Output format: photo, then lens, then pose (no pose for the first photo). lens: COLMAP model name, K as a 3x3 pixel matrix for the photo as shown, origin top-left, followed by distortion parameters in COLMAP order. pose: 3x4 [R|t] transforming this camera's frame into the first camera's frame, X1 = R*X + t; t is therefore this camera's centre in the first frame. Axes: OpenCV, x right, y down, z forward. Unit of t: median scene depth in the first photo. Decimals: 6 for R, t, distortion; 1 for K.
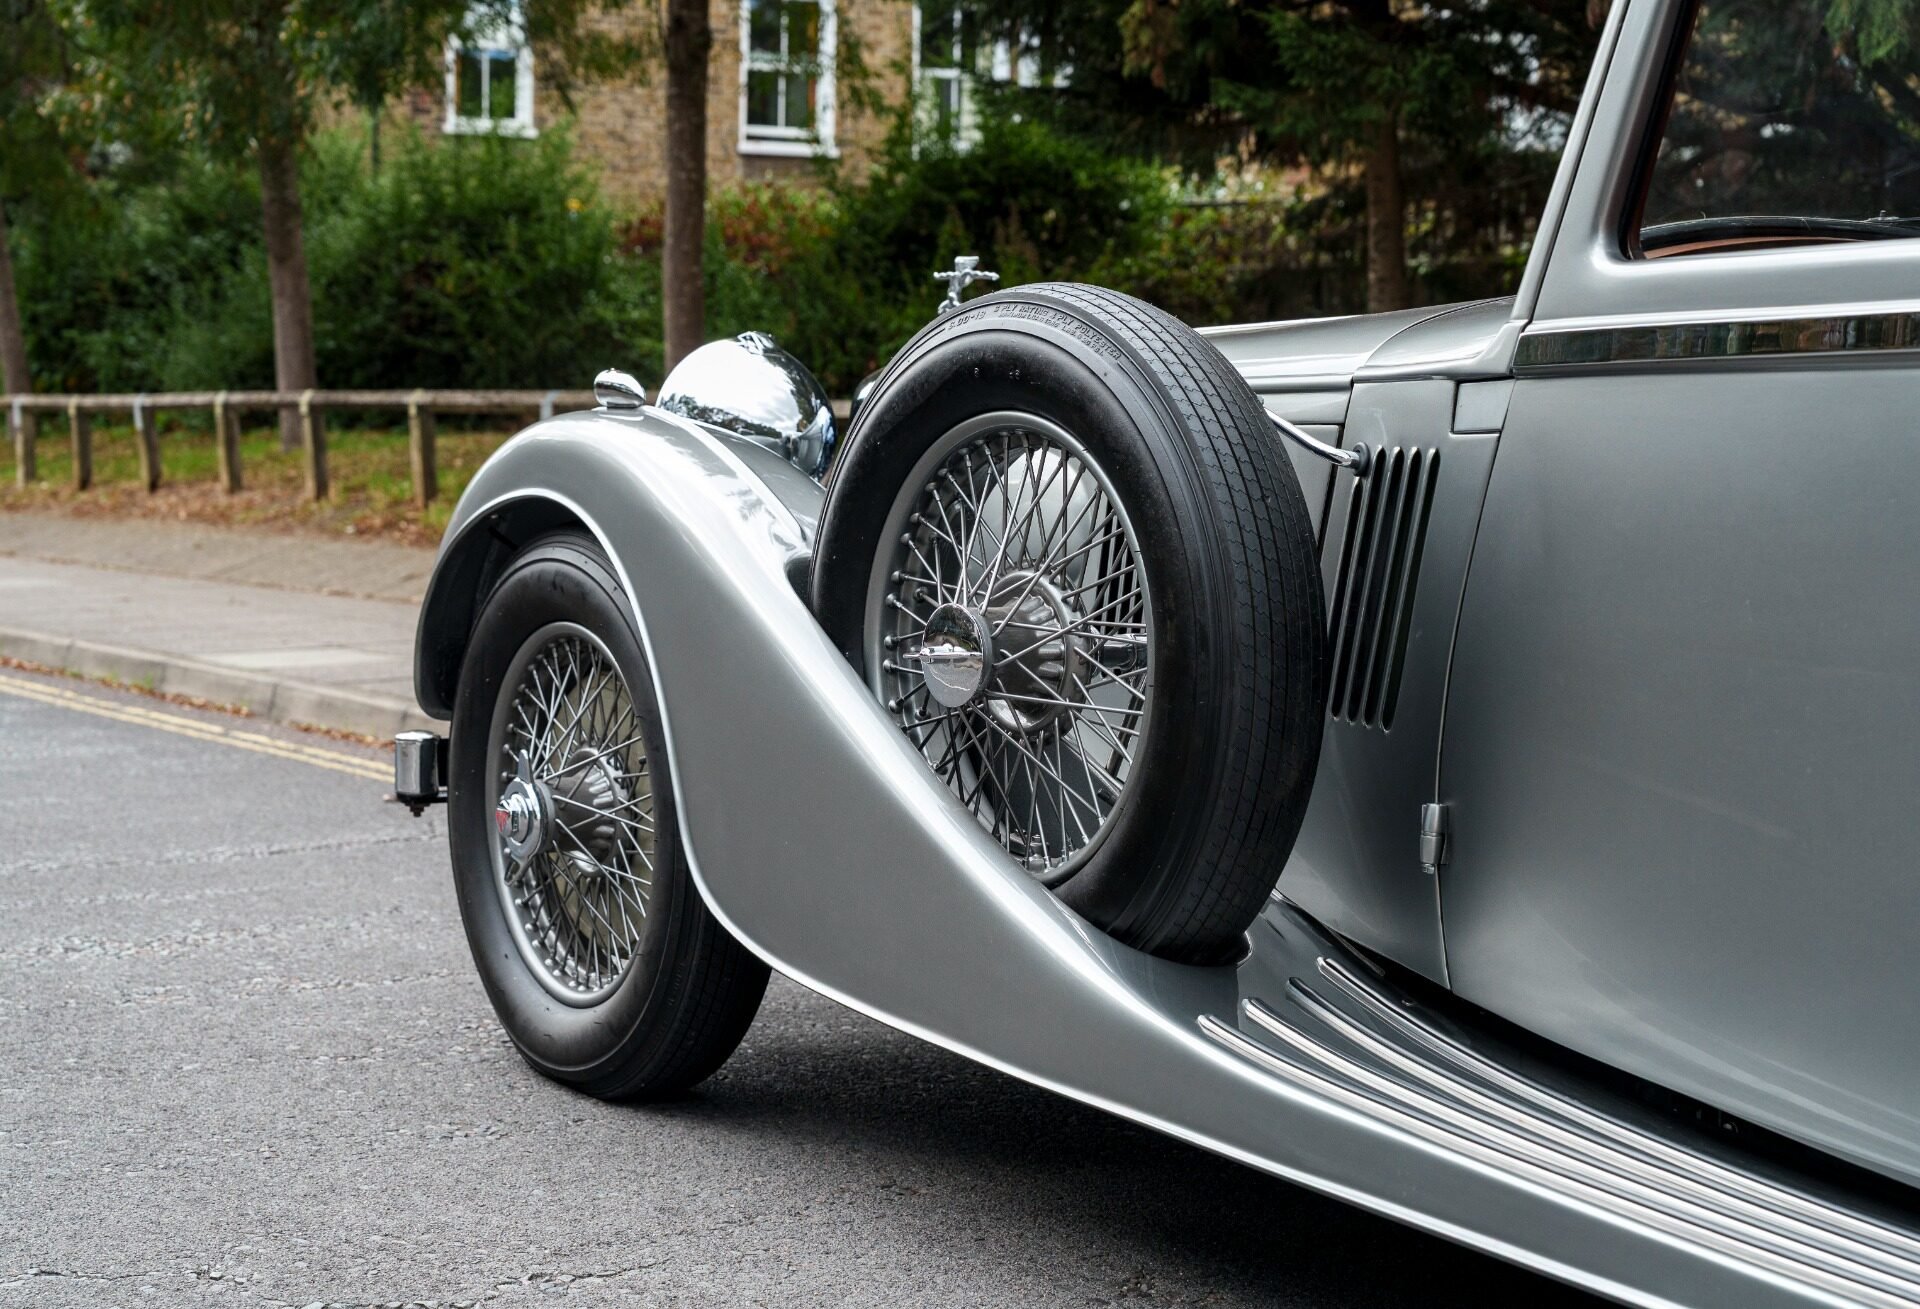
lens RADIAL K [[2747.4, 0, 969.8], [0, 2747.4, 653.1], [0, 0, 1]] dist [0.032222, 0.000000]
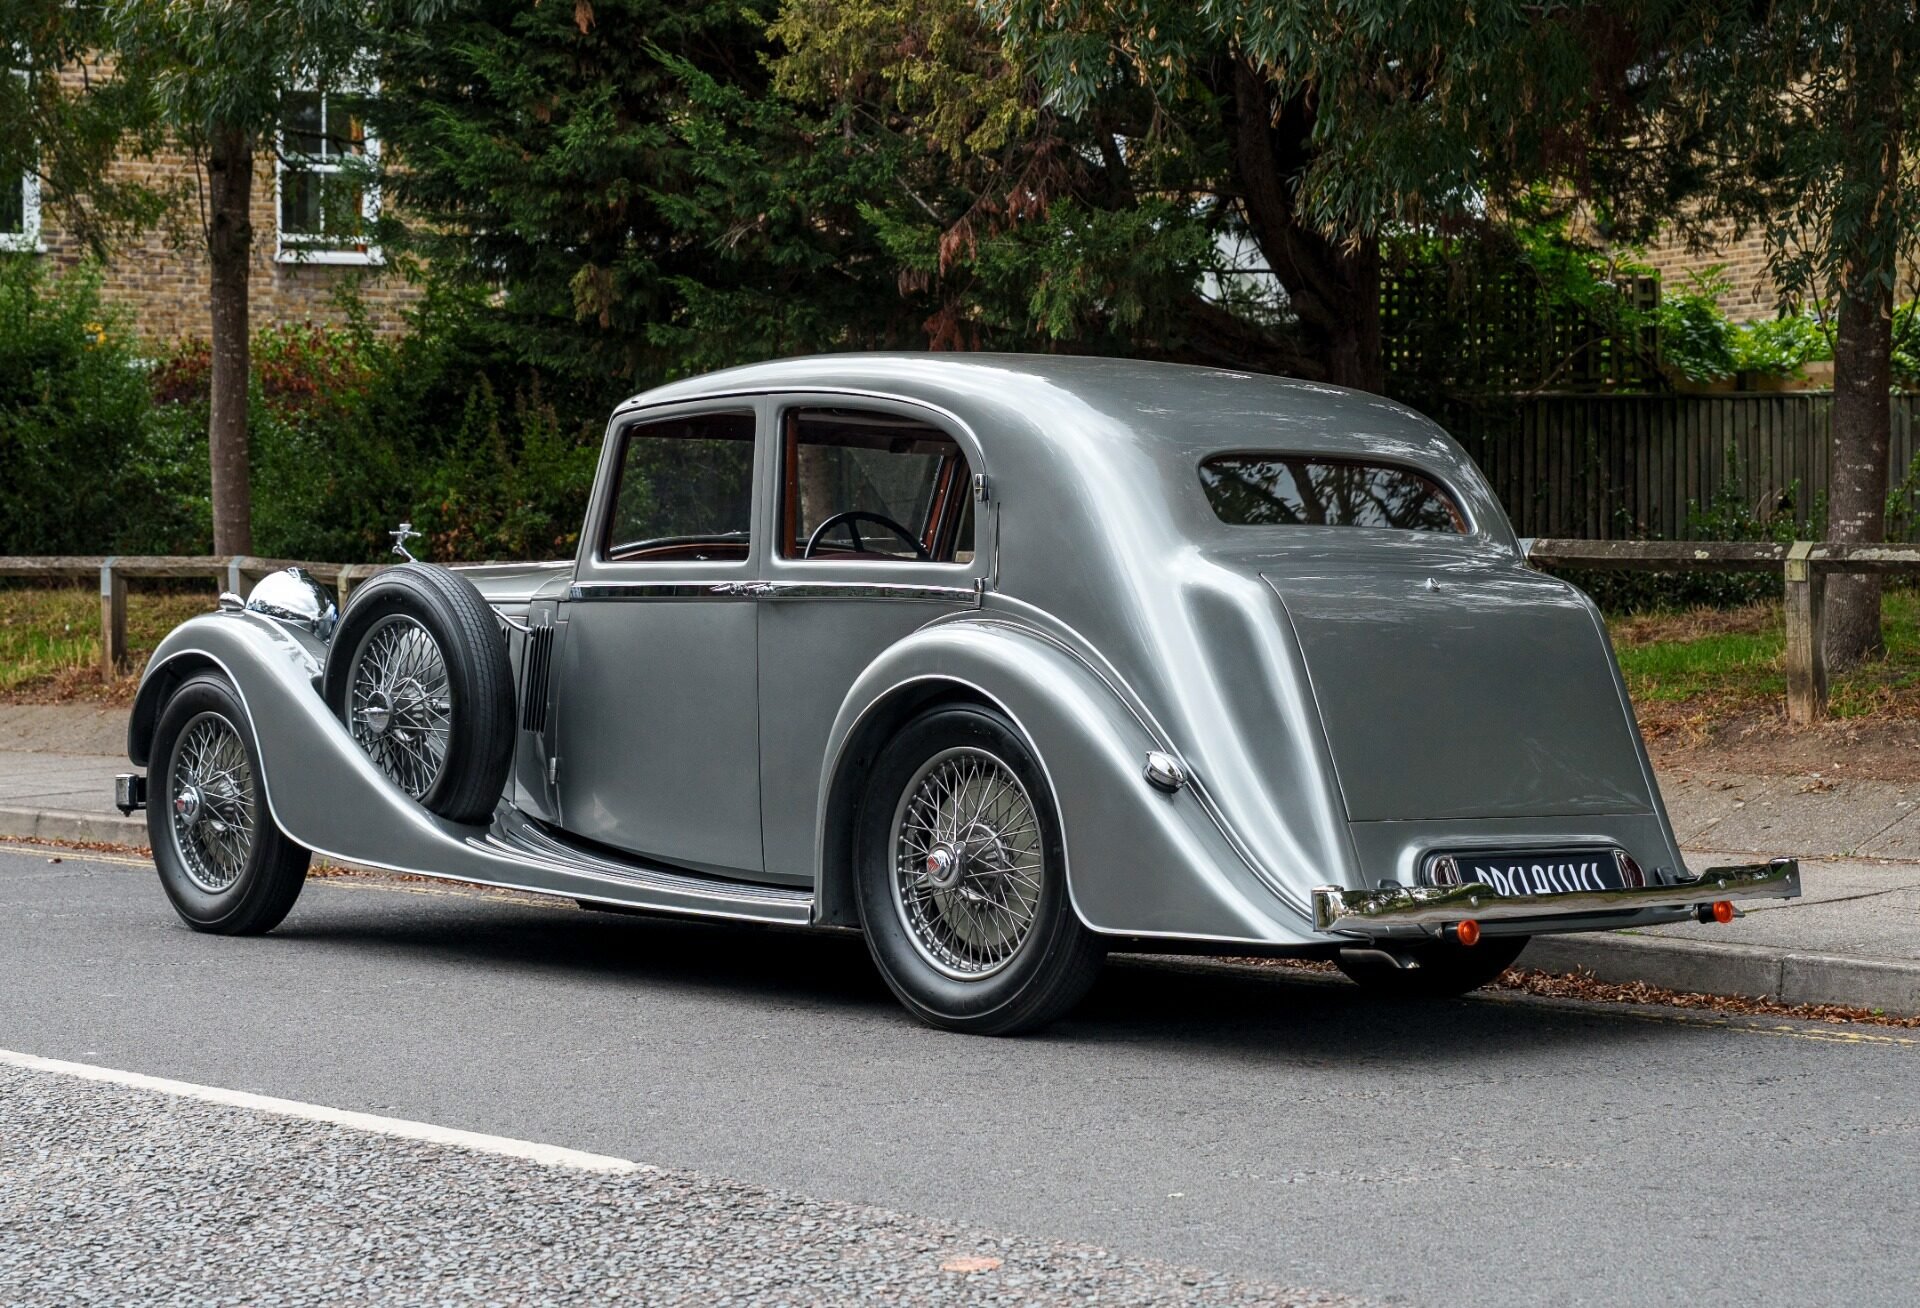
lens RADIAL K [[3218.6, 0, 951.5], [0, 3218.6, 646.6], [0, 0, 1]] dist [-0.004036, 0.000000]
pose [[0.992287, -0.028318, 0.120686, 0.111070], [0.034564, 0.998152, -0.049978, 0.073510], [-0.119048, 0.053764, 0.991432, -1.370375]]
